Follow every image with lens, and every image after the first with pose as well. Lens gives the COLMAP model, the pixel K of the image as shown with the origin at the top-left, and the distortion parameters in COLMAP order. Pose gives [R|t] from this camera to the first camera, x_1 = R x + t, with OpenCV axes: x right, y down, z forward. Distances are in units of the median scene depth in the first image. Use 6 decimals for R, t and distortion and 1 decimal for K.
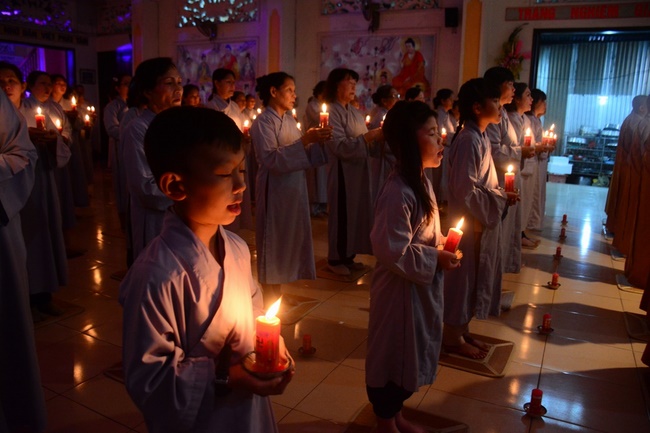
lens RADIAL K [[511.7, 0, 325.0], [0, 511.7, 216.5], [0, 0, 1]] dist [-0.173755, 0.116460]
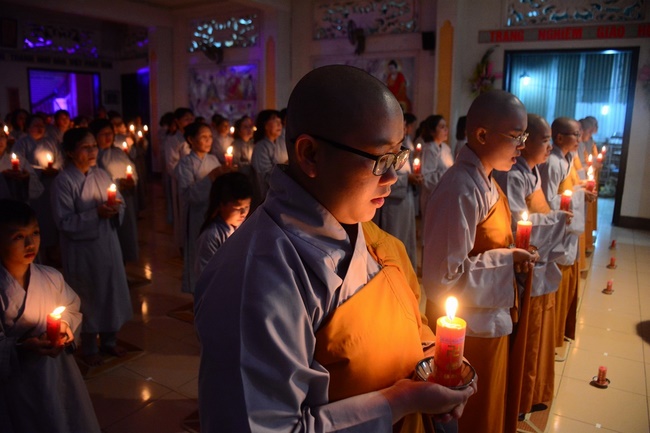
lens RADIAL K [[503.3, 0, 325.0], [0, 503.3, 216.5], [0, 0, 1]] dist [-0.179976, 0.116006]
pose [[0.996828, 0.000532, -0.079589, 0.092228], [-0.000972, 0.999984, -0.005490, -0.014076], [0.079584, 0.005550, 0.996813, -0.052293]]
